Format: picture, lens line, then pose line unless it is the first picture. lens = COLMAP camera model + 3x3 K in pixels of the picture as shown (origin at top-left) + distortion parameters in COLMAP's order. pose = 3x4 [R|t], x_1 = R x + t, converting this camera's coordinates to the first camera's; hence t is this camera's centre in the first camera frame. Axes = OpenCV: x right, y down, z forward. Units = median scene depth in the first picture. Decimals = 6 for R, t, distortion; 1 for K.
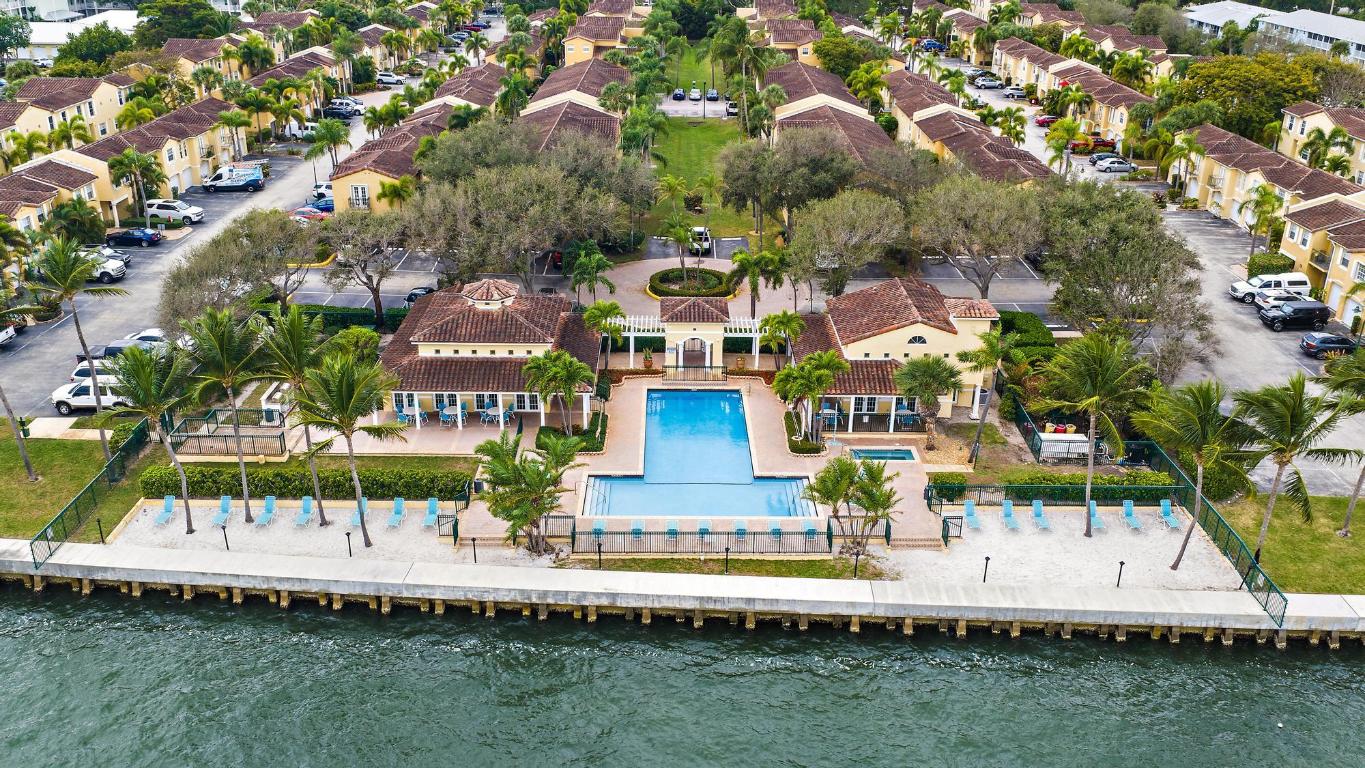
lens RADIAL K [[1129.3, 0, 687.3], [0, 1129.3, 383.3], [0, 0, 1]] dist [0.017227, -0.037648]
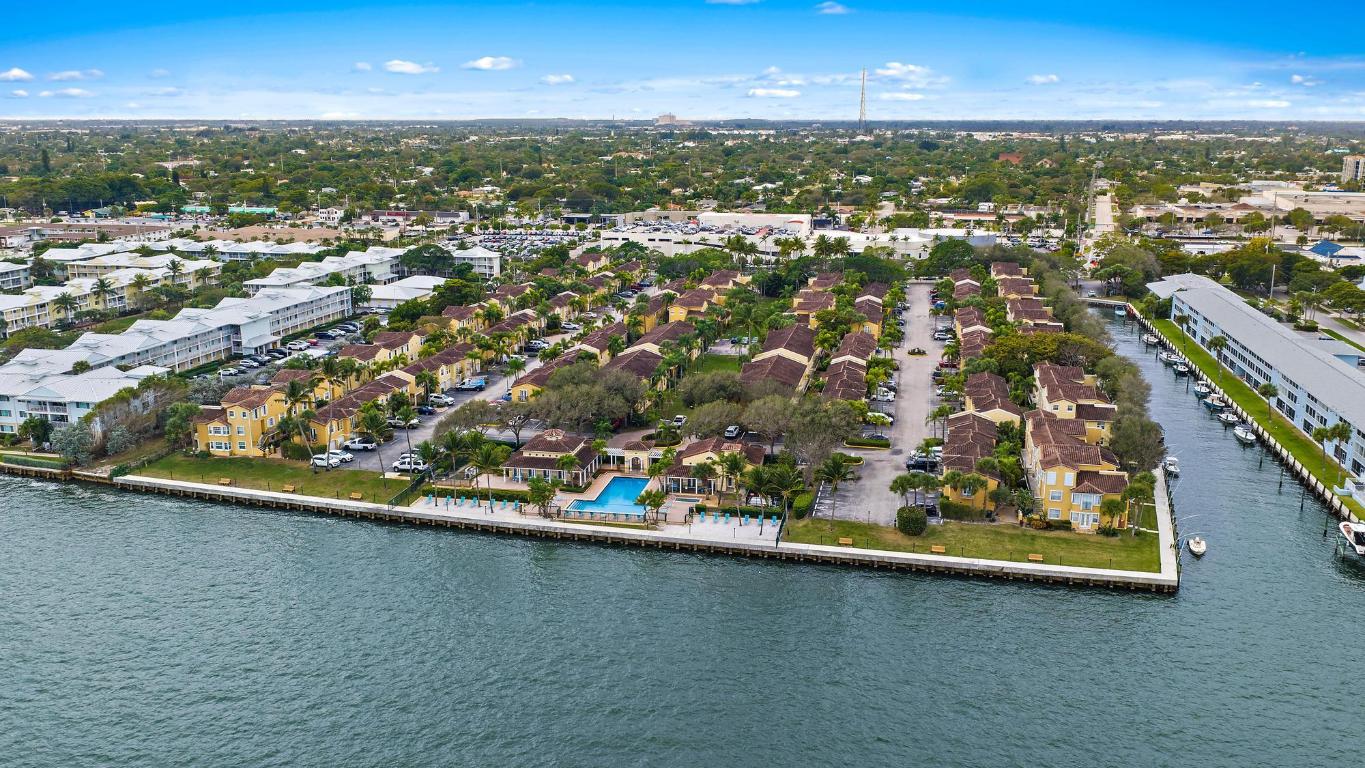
lens RADIAL K [[1129.3, 0, 680.6], [0, 1129.3, 382.7], [0, 0, 1]] dist [0.017227, -0.037648]
pose [[0.977441, 0.030272, -0.209026, 0.450514], [-0.067326, 0.982705, -0.172508, 0.160709], [0.200188, 0.182689, 0.962574, -1.008229]]
